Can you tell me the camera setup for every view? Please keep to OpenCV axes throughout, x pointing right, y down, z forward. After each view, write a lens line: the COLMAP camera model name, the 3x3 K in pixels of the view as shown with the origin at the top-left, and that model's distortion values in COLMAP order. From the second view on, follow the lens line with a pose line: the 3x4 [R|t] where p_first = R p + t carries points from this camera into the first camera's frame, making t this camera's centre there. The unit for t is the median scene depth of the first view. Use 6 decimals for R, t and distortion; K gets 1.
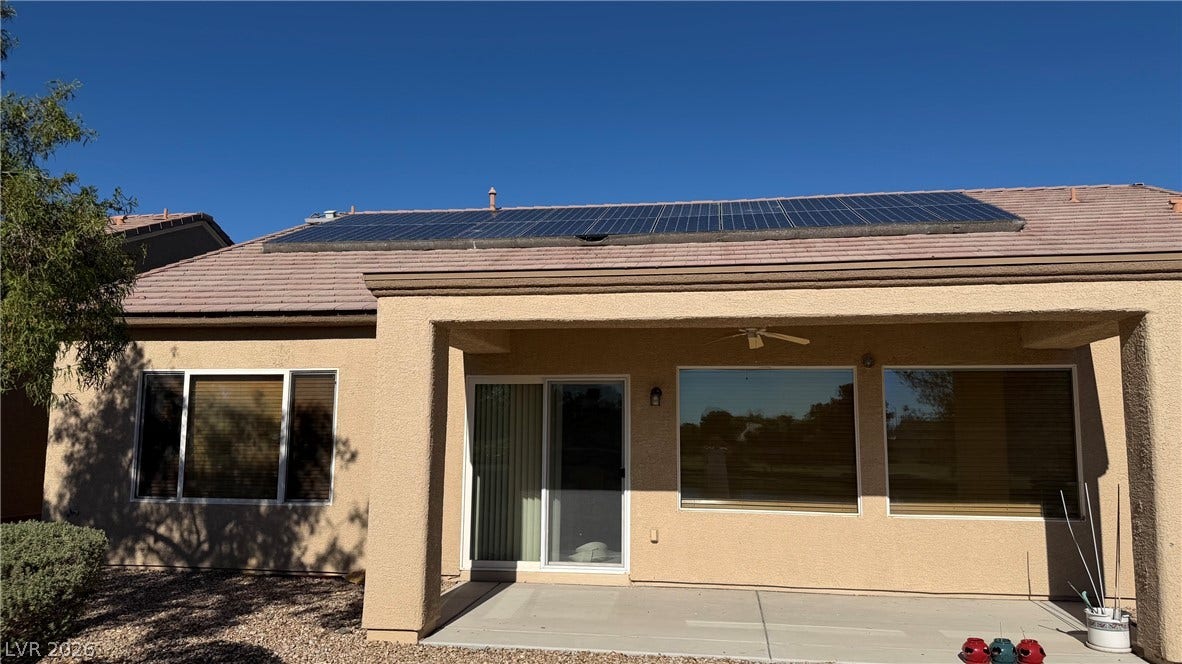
lens RADIAL K [[834.1, 0, 587.2], [0, 834.1, 336.4], [0, 0, 1]] dist [0.111385, -0.162978]
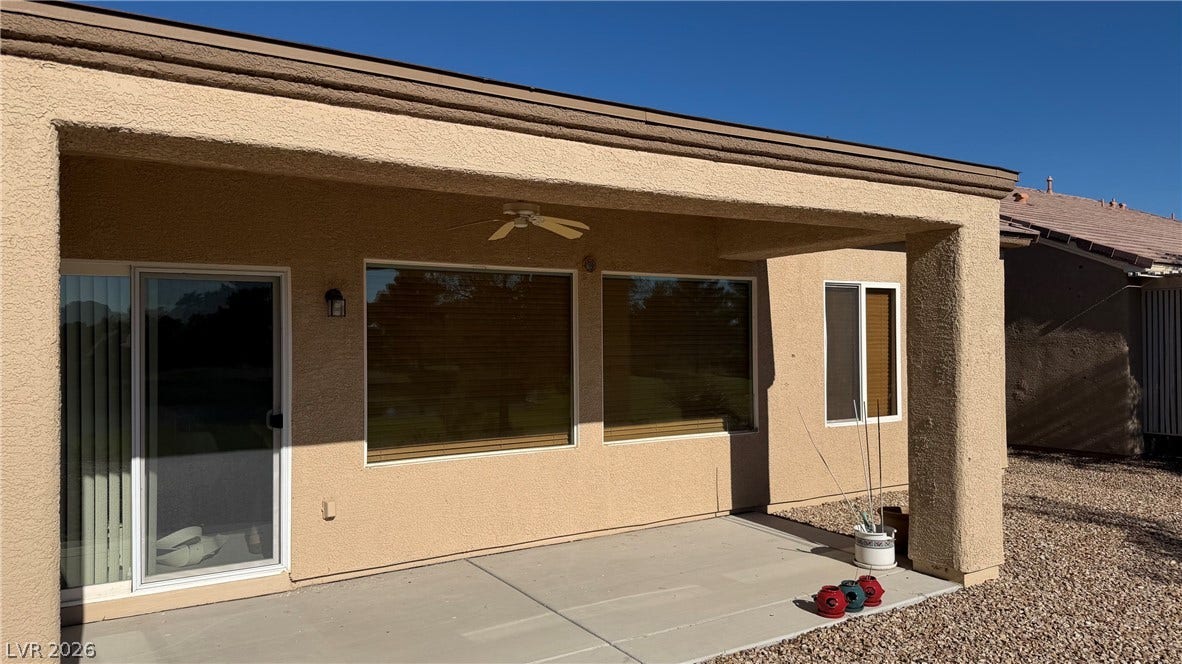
lens RADIAL K [[834.1, 0, 587.2], [0, 834.1, 336.4], [0, 0, 1]] dist [0.111385, -0.162978]
pose [[0.745874, -0.009515, 0.666019, -0.221848], [-0.065244, 0.994046, 0.087269, 0.028820], [-0.662884, -0.108545, 0.740812, 0.391517]]
